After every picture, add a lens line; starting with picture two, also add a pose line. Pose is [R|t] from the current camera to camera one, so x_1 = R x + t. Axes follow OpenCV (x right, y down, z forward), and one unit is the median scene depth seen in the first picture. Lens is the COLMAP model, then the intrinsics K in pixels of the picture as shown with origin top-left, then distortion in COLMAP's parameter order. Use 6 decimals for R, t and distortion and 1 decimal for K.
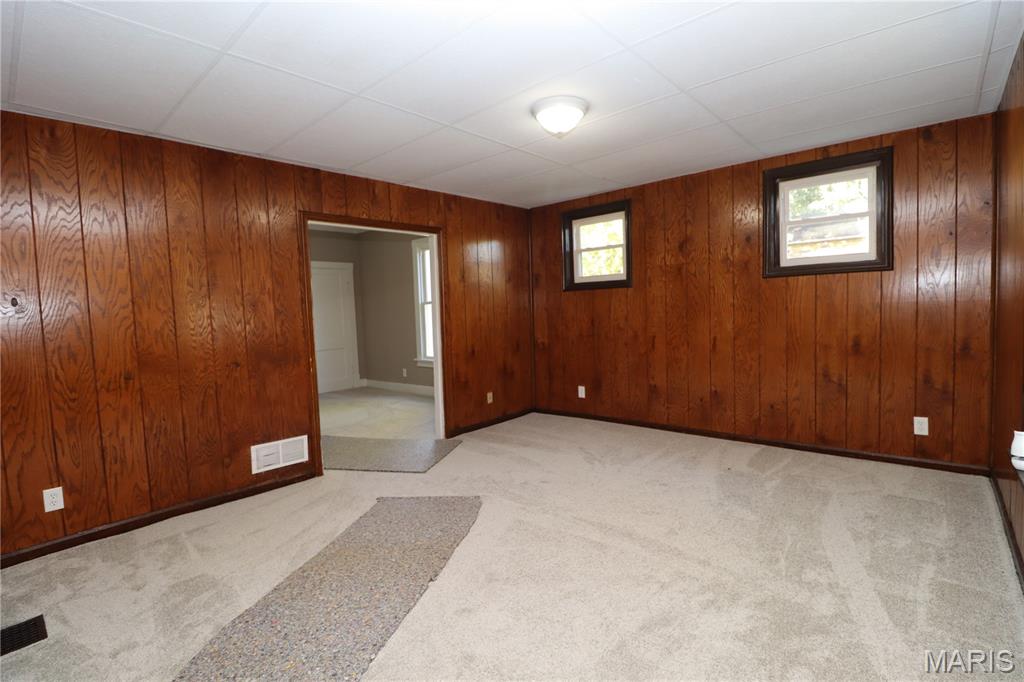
lens RADIAL K [[474.8, 0, 521.2], [0, 474.8, 337.4], [0, 0, 1]] dist [-0.004981, -0.009045]
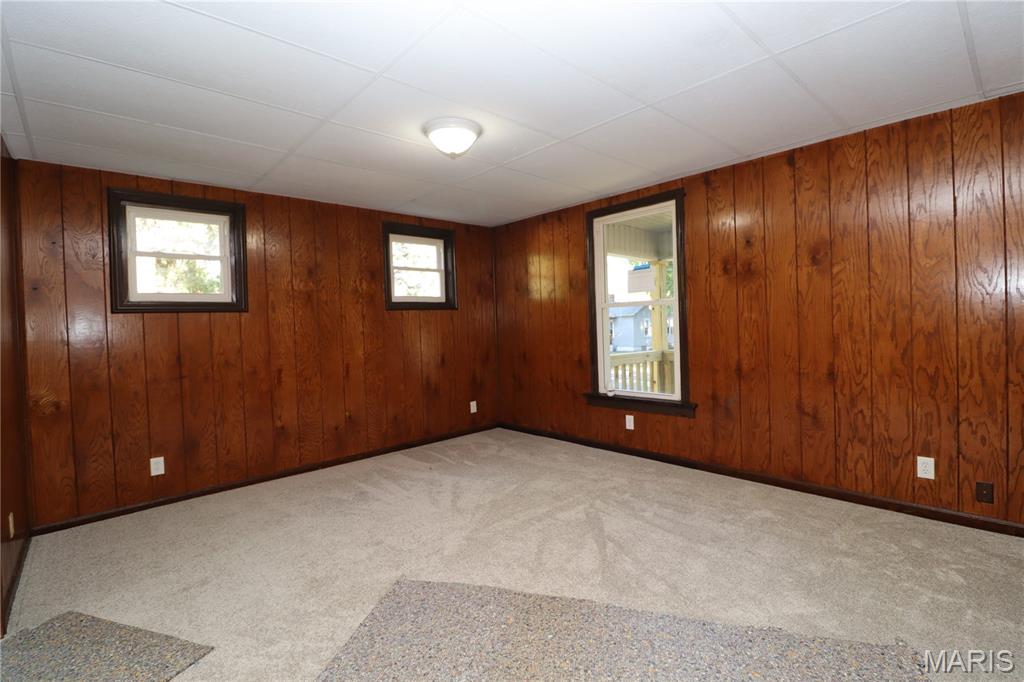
lens RADIAL K [[474.8, 0, 521.1], [0, 474.8, 336.6], [0, 0, 1]] dist [-0.004981, -0.009045]
pose [[0.097130, 0.006460, 0.995251, -0.590861], [0.093491, 0.995498, -0.015586, -0.008632], [-0.990871, 0.094561, 0.096089, 0.518105]]
